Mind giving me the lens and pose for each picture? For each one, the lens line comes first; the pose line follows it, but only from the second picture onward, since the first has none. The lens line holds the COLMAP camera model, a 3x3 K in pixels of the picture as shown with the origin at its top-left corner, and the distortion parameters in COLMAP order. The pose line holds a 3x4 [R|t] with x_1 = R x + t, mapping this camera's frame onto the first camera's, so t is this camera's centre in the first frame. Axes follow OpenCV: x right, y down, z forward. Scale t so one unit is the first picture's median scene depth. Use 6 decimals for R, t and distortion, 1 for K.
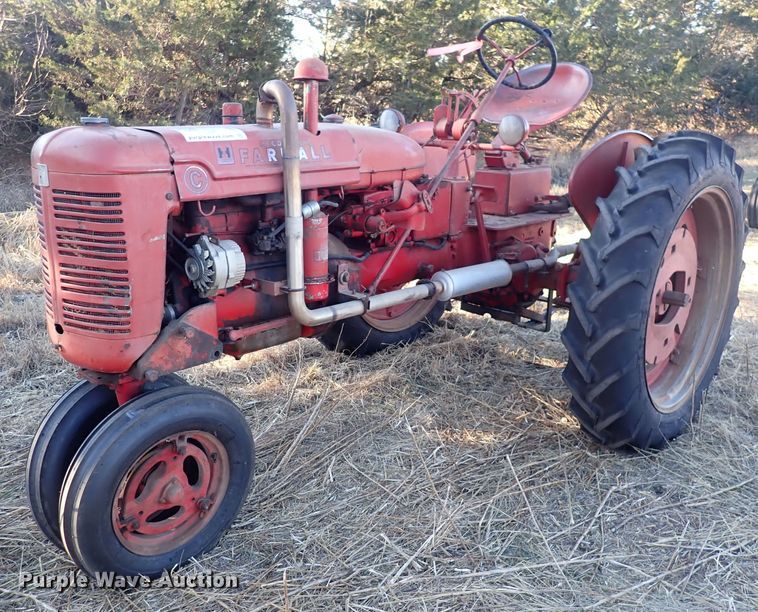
lens RADIAL K [[732.0, 0, 379.4], [0, 732.0, 308.4], [0, 0, 1]] dist [0.018276, 0.000000]
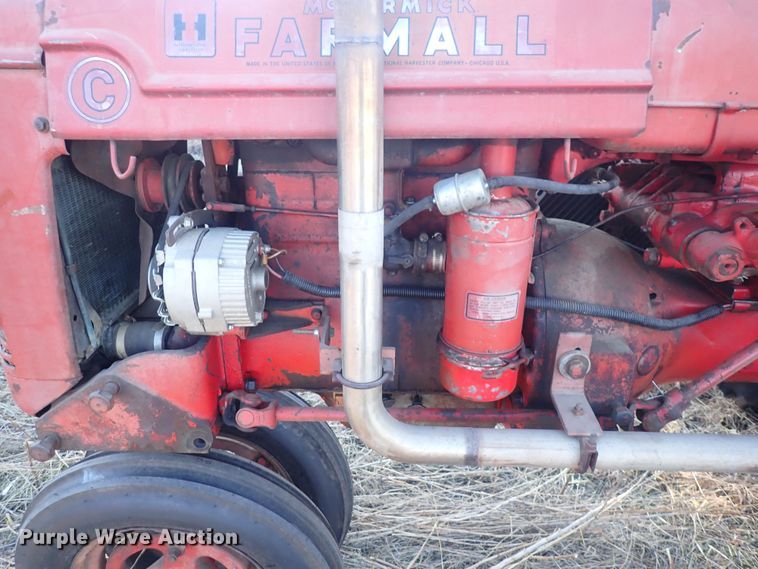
lens RADIAL K [[560.5, 0, 379.5], [0, 560.5, 290.9], [0, 0, 1]] dist [0.012388, -0.010346]
pose [[0.642833, 0.290186, -0.708913, 0.115618], [-0.193394, 0.956968, 0.216358, -0.157125], [0.741192, -0.001983, 0.671291, 0.852188]]
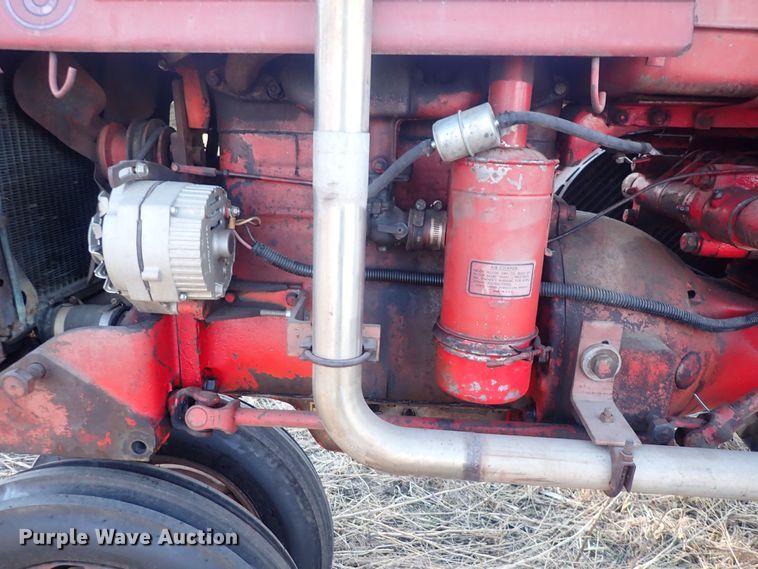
lens RADIAL K [[560.5, 0, 379.0], [0, 560.5, 291.0], [0, 0, 1]] dist [0.012388, -0.010346]
pose [[0.625314, 0.221896, -0.748161, 0.091569], [-0.228037, 0.968834, 0.096751, -0.091728], [0.746312, 0.110109, 0.656426, 0.906784]]
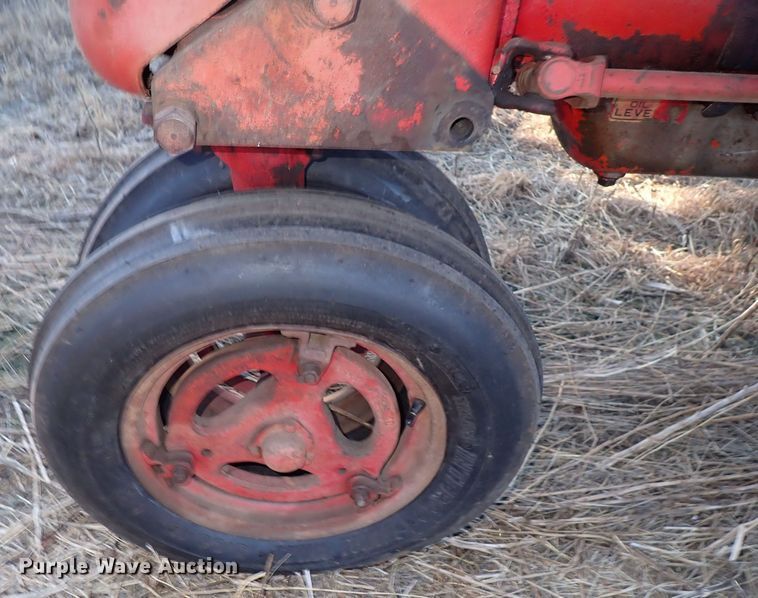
lens RADIAL K [[700.2, 0, 280.1], [0, 700.2, 356.3], [0, 0, 1]] dist [0.011153, 0.000000]
pose [[0.673664, 0.448292, -0.587546, -0.075468], [-0.219794, 0.880573, 0.419859, 0.042537], [0.705597, -0.153705, 0.691742, 0.777732]]
